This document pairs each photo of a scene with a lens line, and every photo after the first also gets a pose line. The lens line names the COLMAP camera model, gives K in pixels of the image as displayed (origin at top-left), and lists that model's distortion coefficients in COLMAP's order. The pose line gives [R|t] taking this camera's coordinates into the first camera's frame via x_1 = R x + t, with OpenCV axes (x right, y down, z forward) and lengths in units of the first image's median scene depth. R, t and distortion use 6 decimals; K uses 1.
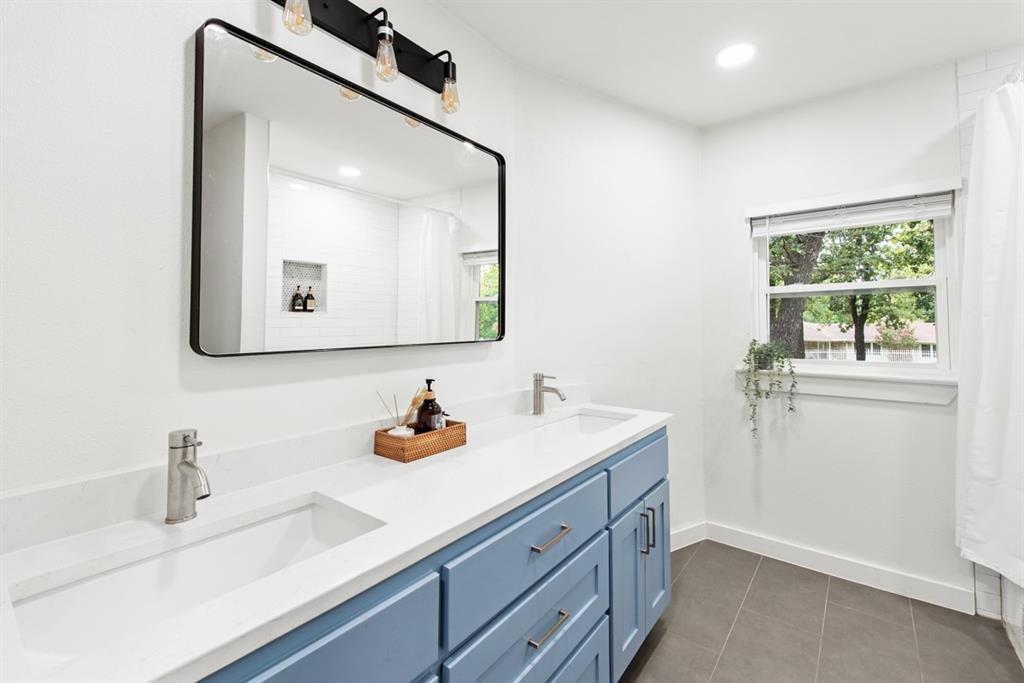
lens RADIAL K [[409.6, 0, 517.0], [0, 409.6, 327.4], [0, 0, 1]] dist [0.001154, 0.000295]
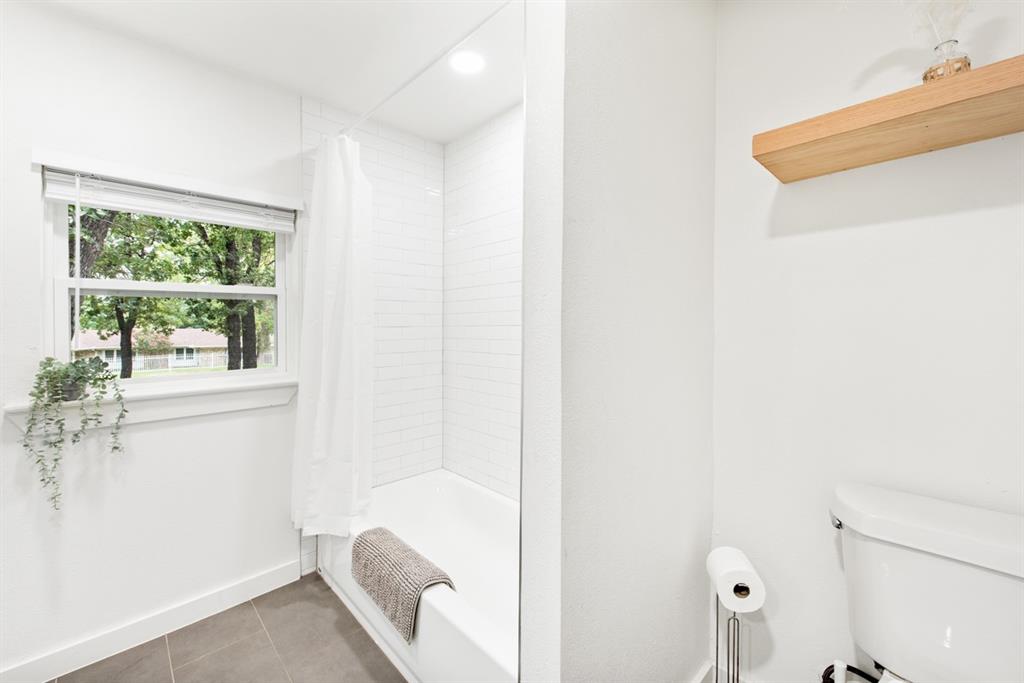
lens RADIAL K [[409.6, 0, 517.0], [0, 409.6, 327.4], [0, 0, 1]] dist [0.001154, 0.000295]
pose [[0.106516, -0.001846, 0.994309, 0.016101], [0.016580, 0.999863, 0.000080, -0.005205], [-0.994173, 0.016477, 0.106532, 0.206464]]
